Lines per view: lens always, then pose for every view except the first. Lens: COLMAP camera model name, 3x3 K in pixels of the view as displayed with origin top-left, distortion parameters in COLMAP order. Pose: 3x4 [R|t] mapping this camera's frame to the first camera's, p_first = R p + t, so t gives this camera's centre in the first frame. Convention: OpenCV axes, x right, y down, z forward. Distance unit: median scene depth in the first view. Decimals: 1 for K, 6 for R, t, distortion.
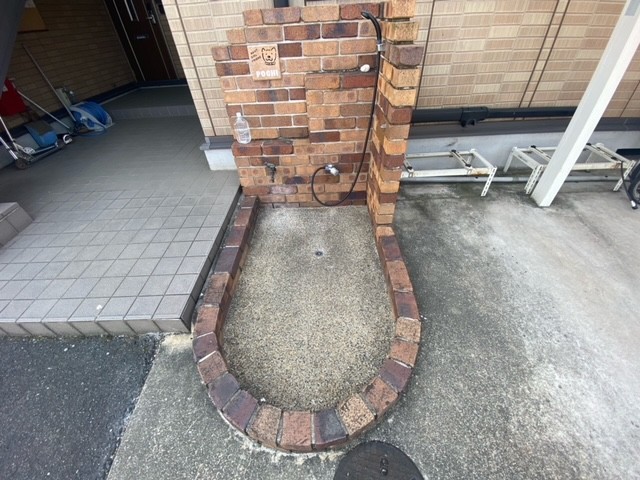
lens RADIAL K [[257.0, 0, 319.4], [0, 257.0, 238.7], [0, 0, 1]] dist [0.027154, -0.021982]
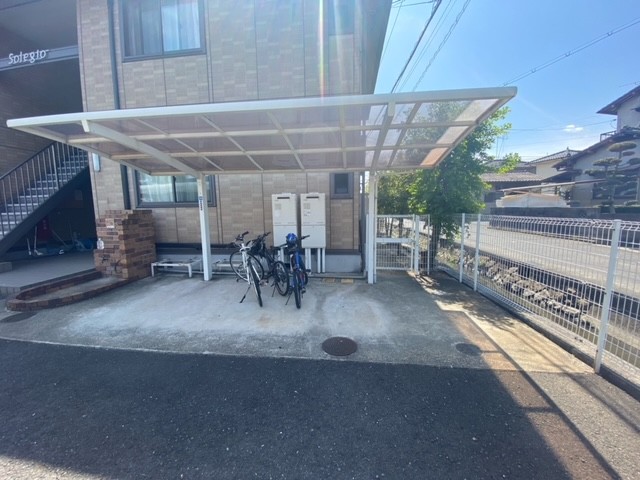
lens RADIAL K [[257.0, 0, 319.4], [0, 257.0, 238.7], [0, 0, 1]] dist [0.027154, -0.021982]
pose [[0.991517, 0.044618, -0.122083, 2.188168], [-0.104498, 0.832185, -0.544562, 0.721803], [0.077299, 0.552700, 0.829788, -1.031702]]
